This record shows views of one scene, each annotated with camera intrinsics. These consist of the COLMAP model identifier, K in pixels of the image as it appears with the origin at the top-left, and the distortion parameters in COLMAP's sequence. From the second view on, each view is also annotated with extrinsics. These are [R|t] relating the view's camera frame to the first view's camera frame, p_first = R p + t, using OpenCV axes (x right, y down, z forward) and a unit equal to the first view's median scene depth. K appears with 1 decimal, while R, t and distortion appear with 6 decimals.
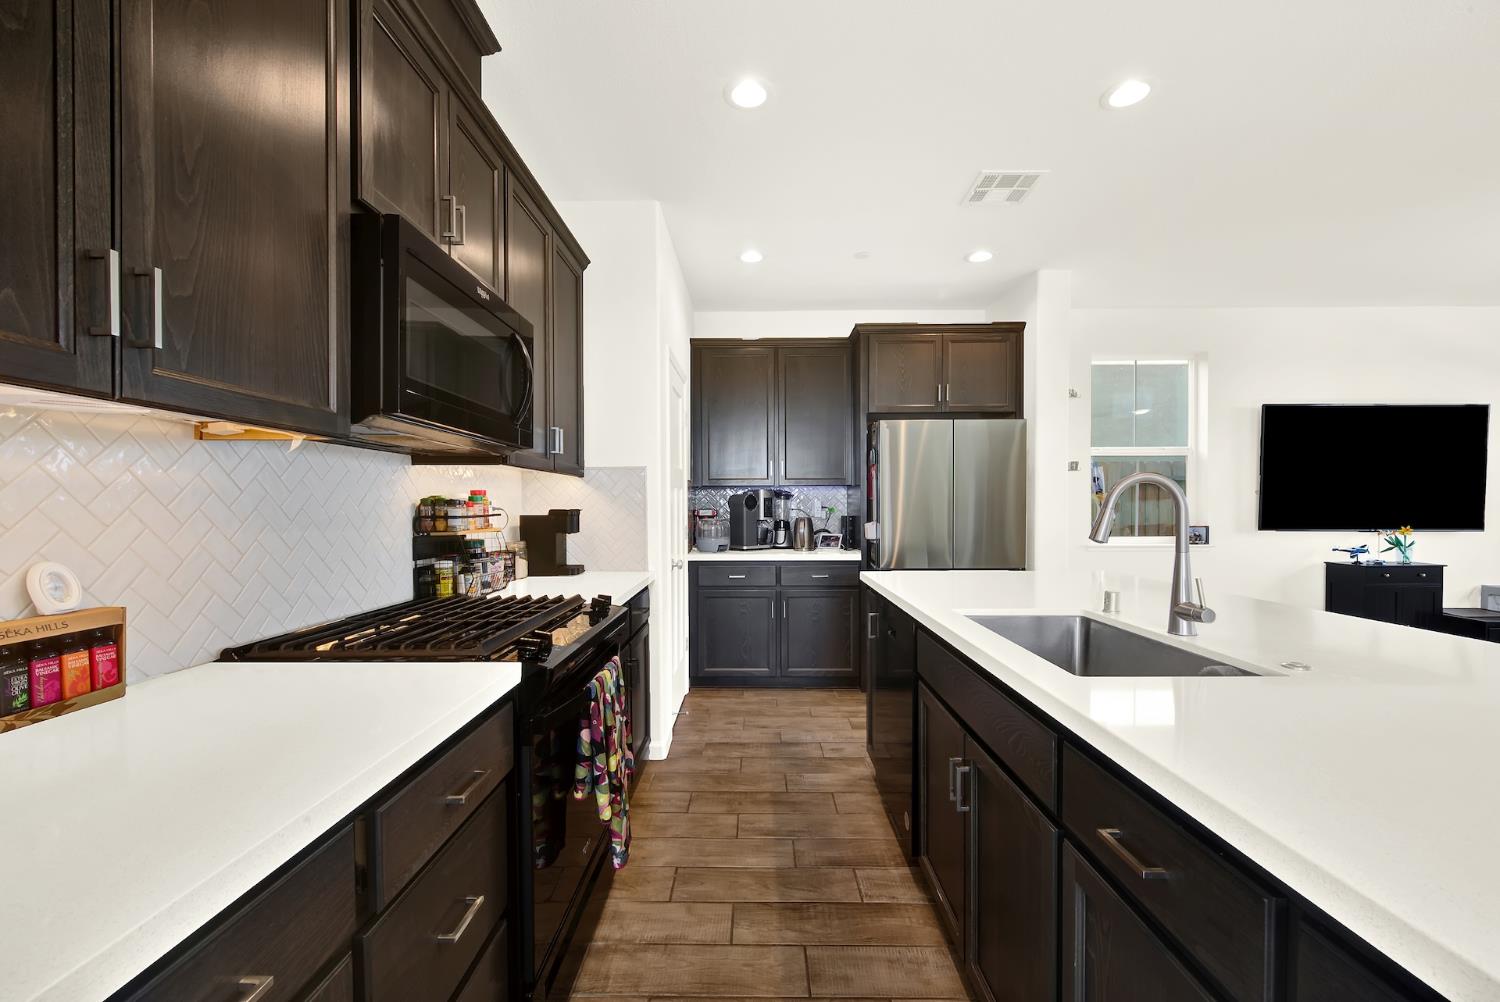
lens RADIAL K [[611.5, 0, 746.9], [0, 611.5, 512.6], [0, 0, 1]] dist [0.002677, -0.002060]
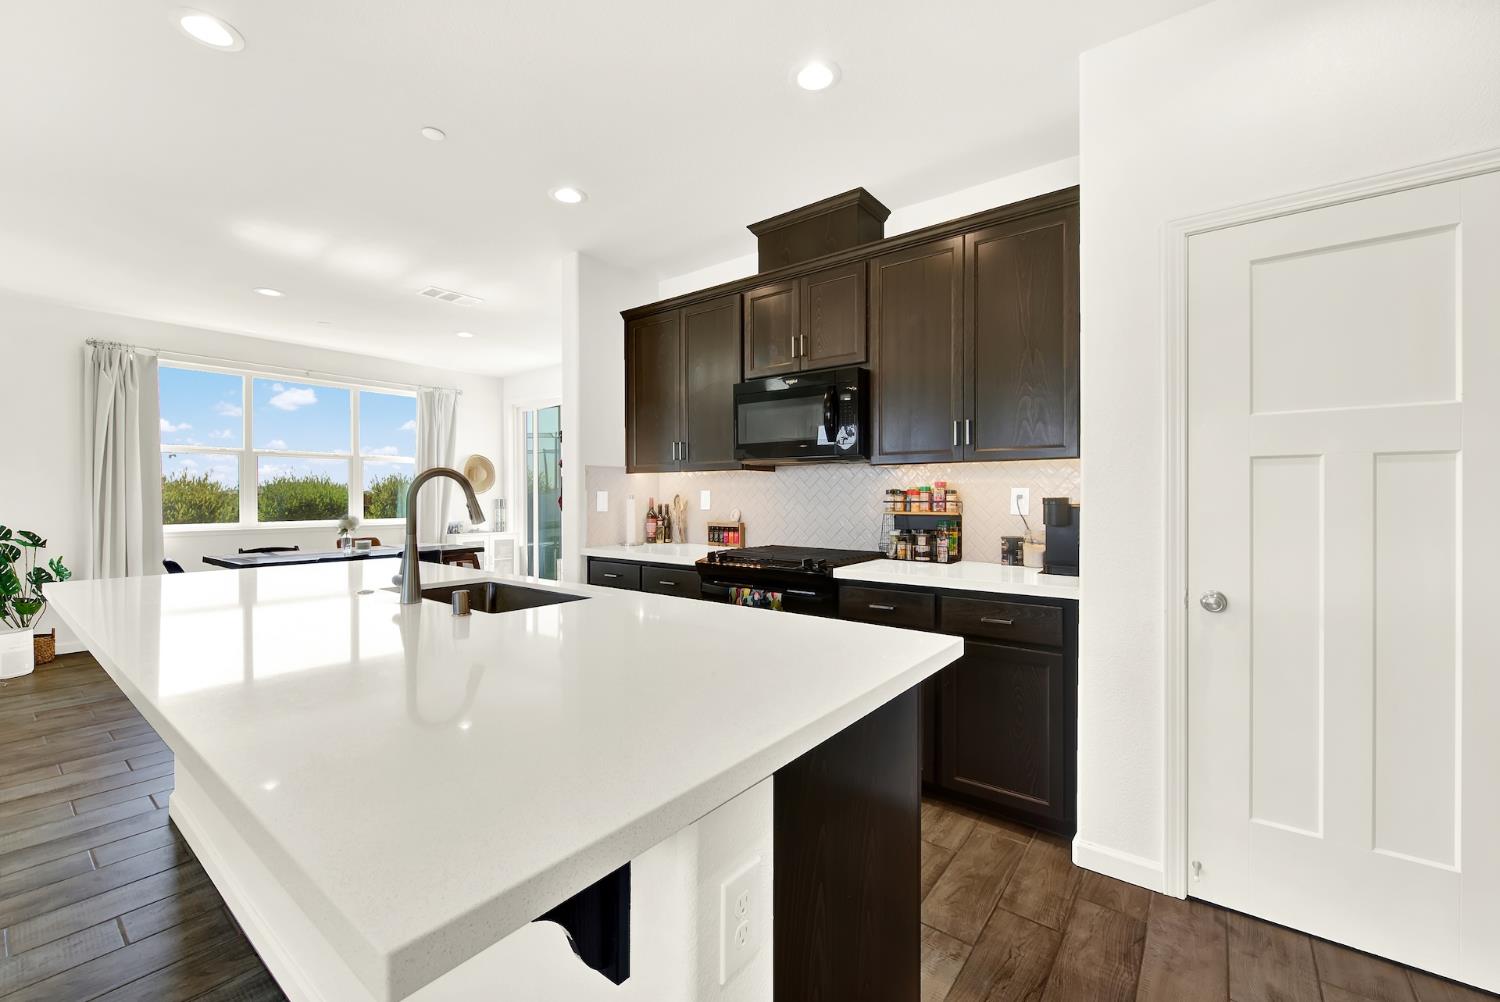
lens RADIAL K [[611.5, 0, 753.6], [0, 611.5, 497.6], [0, 0, 1]] dist [0.002677, -0.002060]
pose [[-0.598756, 0.005393, -0.800913, 0.748071], [-0.007638, 0.999893, 0.012443, -0.015478], [0.800895, 0.013568, -0.598651, 1.329250]]
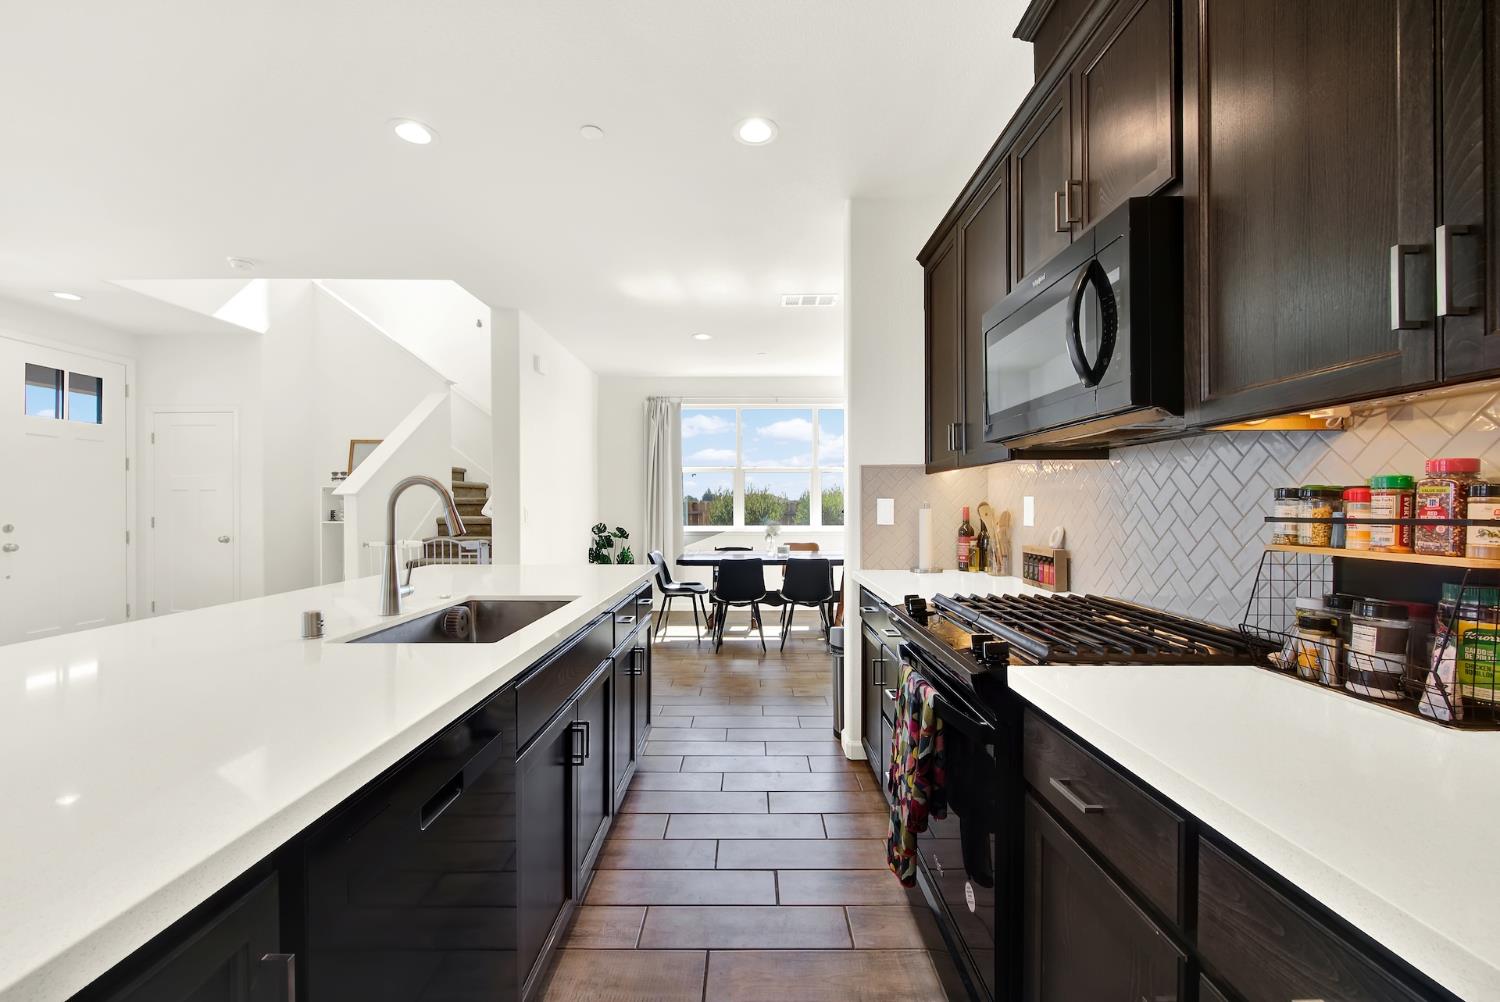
lens RADIAL K [[611.5, 0, 740.9], [0, 611.5, 502.2], [0, 0, 1]] dist [0.002677, -0.002060]
pose [[-0.999986, 0.005284, 0.000079, 0.024123], [0.005285, 0.999952, 0.008279, -0.013295], [-0.000035, 0.008279, -0.999966, 1.282352]]
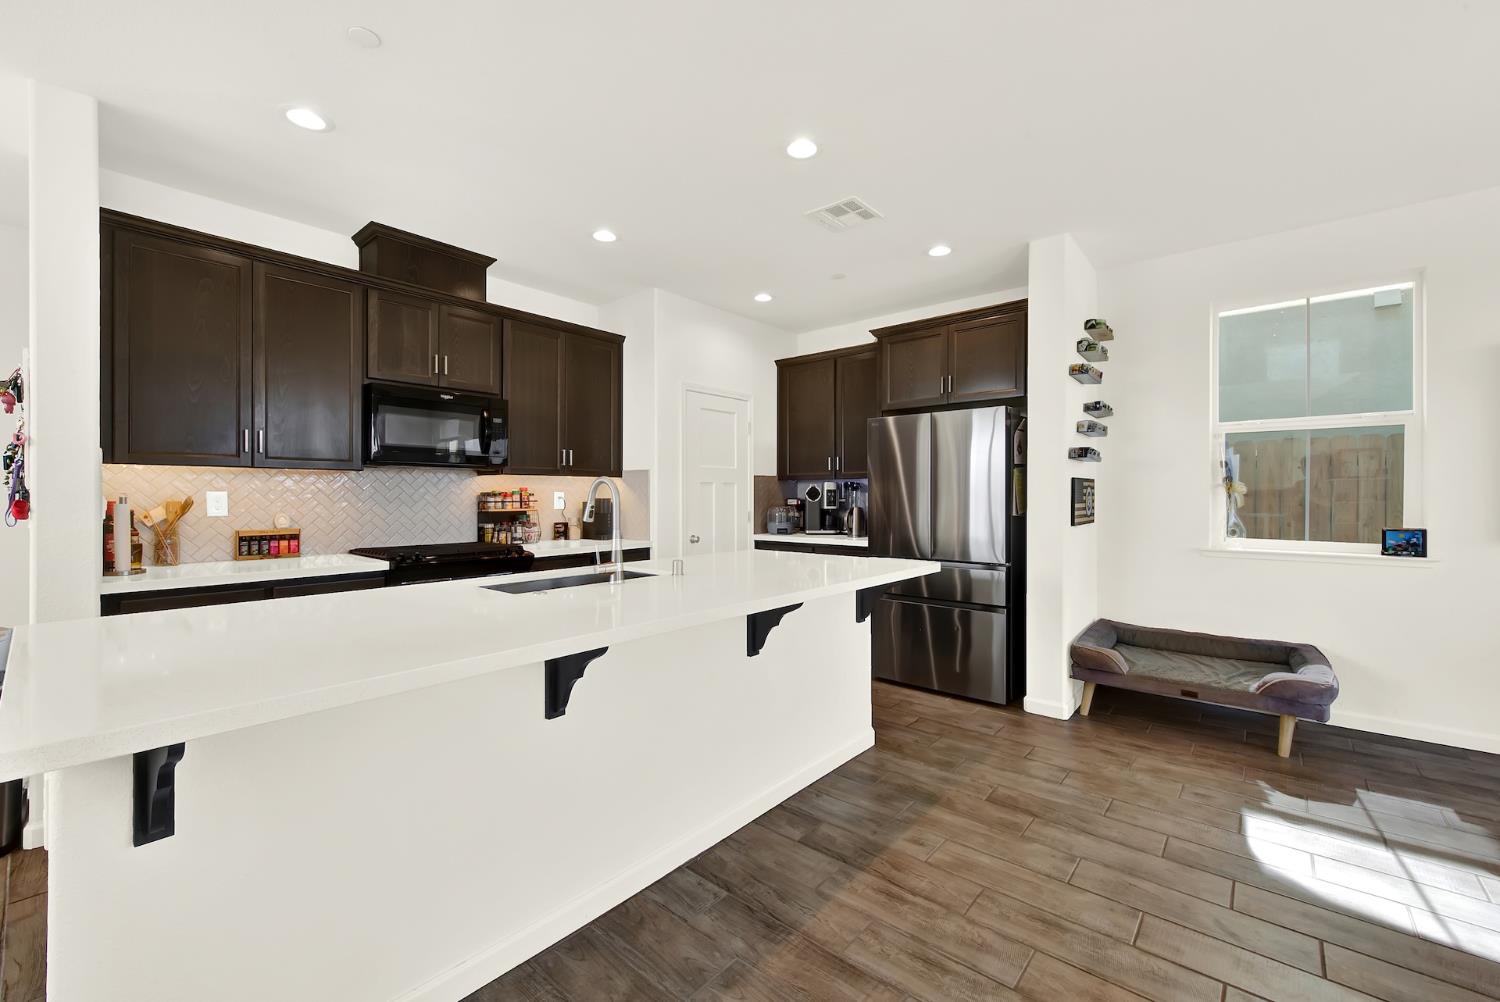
lens RADIAL K [[611.5, 0, 746.5], [0, 611.5, 500.1], [0, 0, 1]] dist [0.002677, -0.002060]
pose [[0.764725, 0.007735, -0.644310, 1.139276], [-0.009551, 0.999954, 0.000669, -0.006364], [0.644286, 0.005642, 0.764764, 0.029900]]
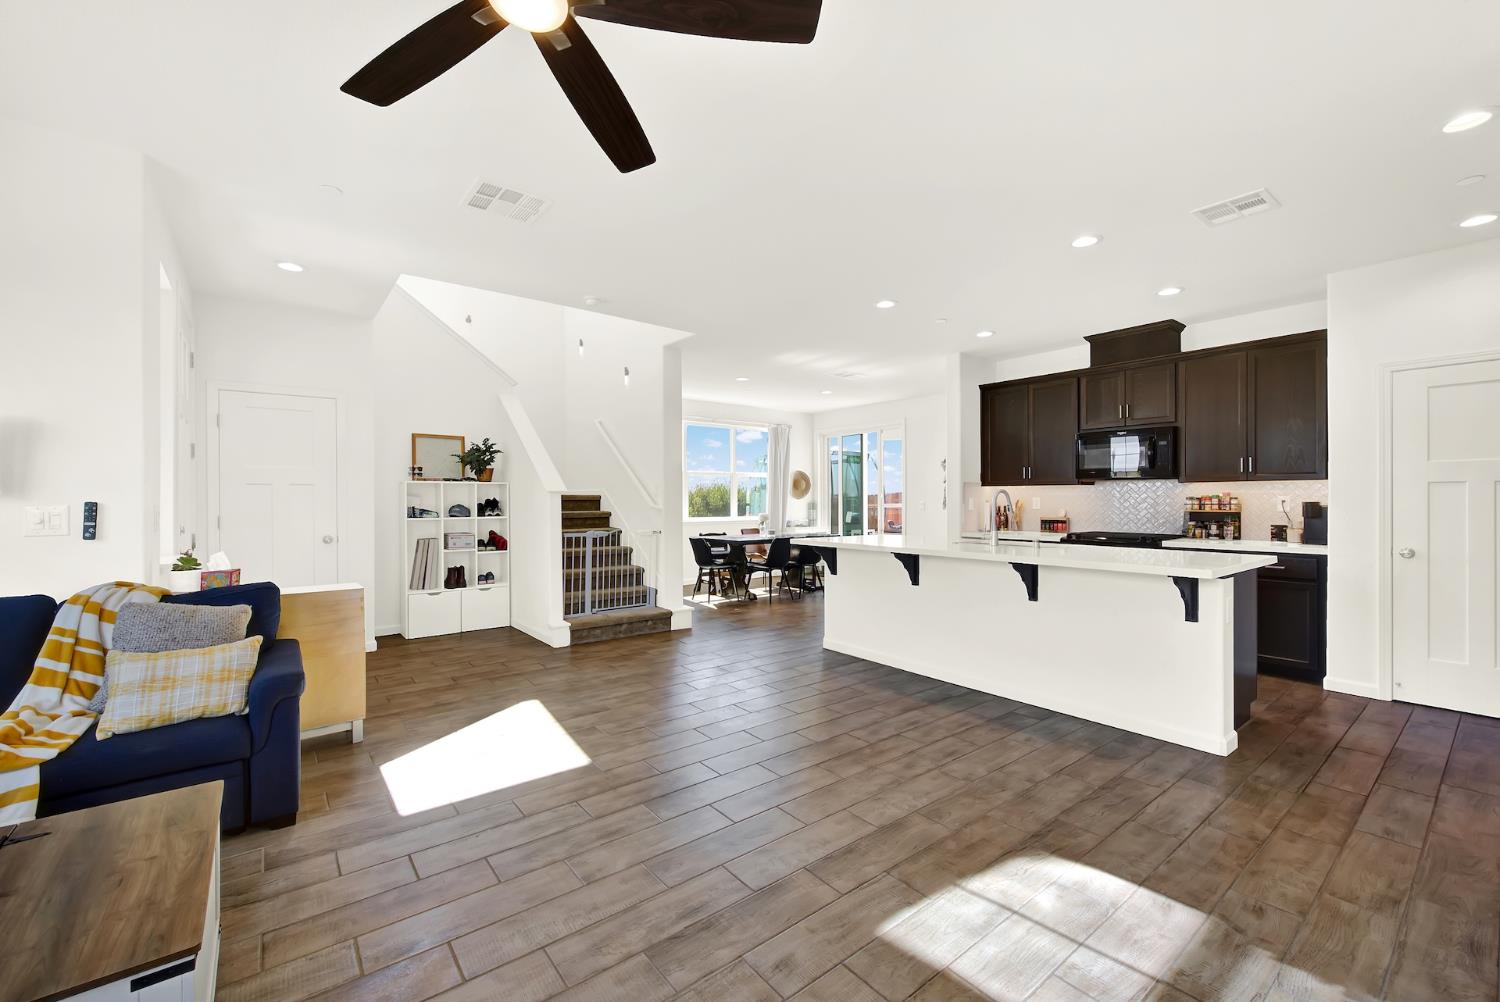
lens RADIAL K [[611.5, 0, 752.5], [0, 611.5, 506.2], [0, 0, 1]] dist [0.002677, -0.002060]
pose [[-0.778559, 0.011805, -0.627461, 2.008603], [-0.002979, 0.999742, 0.022505, -0.028910], [0.627565, 0.019391, -0.778323, 1.488921]]
